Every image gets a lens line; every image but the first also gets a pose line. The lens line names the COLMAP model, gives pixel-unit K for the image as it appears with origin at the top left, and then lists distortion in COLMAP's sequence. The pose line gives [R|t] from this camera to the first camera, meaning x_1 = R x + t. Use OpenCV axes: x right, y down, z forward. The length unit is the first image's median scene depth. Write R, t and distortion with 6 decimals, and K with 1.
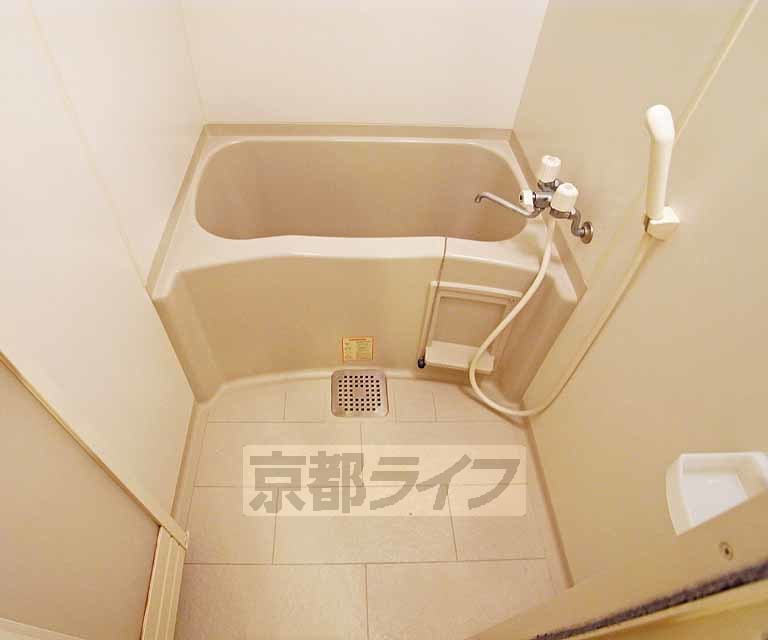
lens RADIAL K [[469.7, 0, 352.2], [0, 469.7, 301.6], [0, 0, 1]] dist [-0.053255, 0.001161]
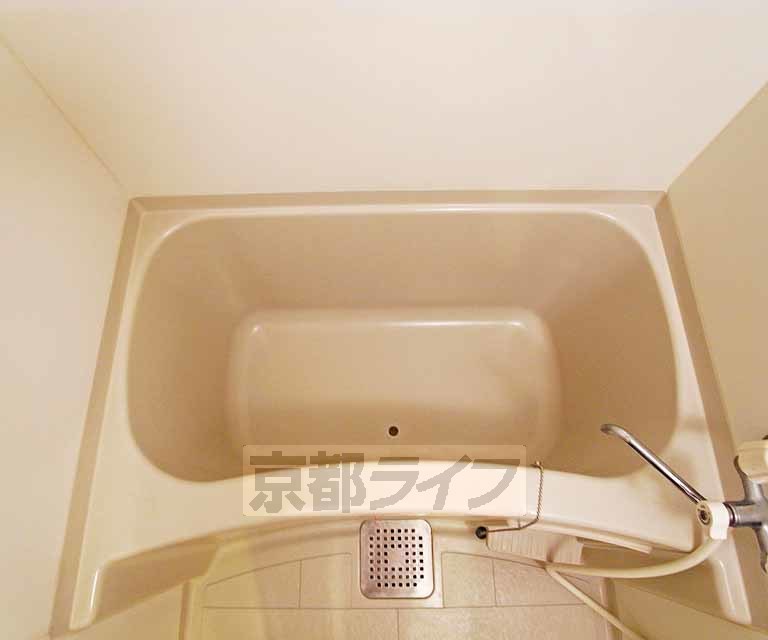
lens RADIAL K [[479.9, 0, 373.3], [0, 479.9, 319.9], [0, 0, 1]] dist [-0.034265, 0.000704]
pose [[0.999548, -0.003946, -0.029812, 0.002488], [0.013940, 0.939215, 0.343046, -0.448158], [0.026646, -0.343307, 0.938845, 0.408326]]
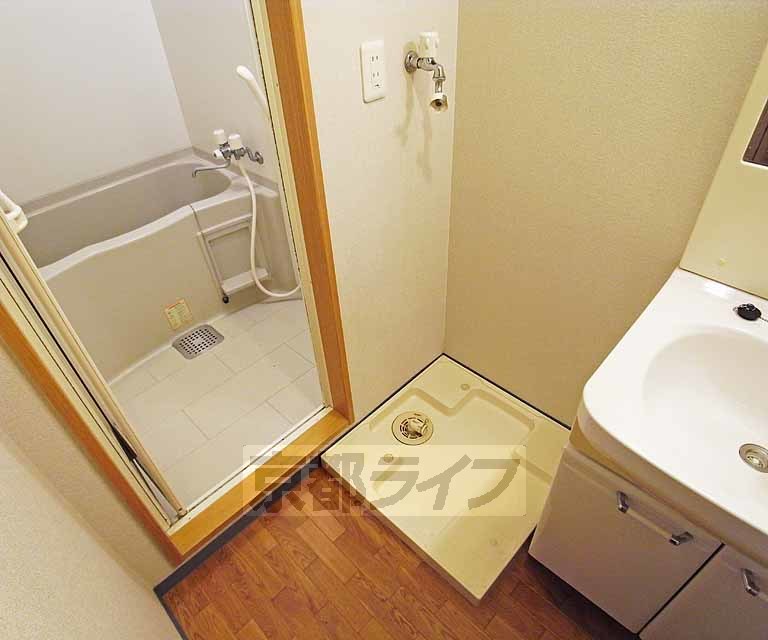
lens RADIAL K [[469.7, 0, 352.2], [0, 469.7, 301.6], [0, 0, 1]] dist [-0.053255, 0.001161]
pose [[0.732631, -0.489982, 0.472409, -0.236136], [0.571123, 0.820114, -0.035101, 0.400567], [-0.370230, 0.295520, 0.880680, -0.366826]]
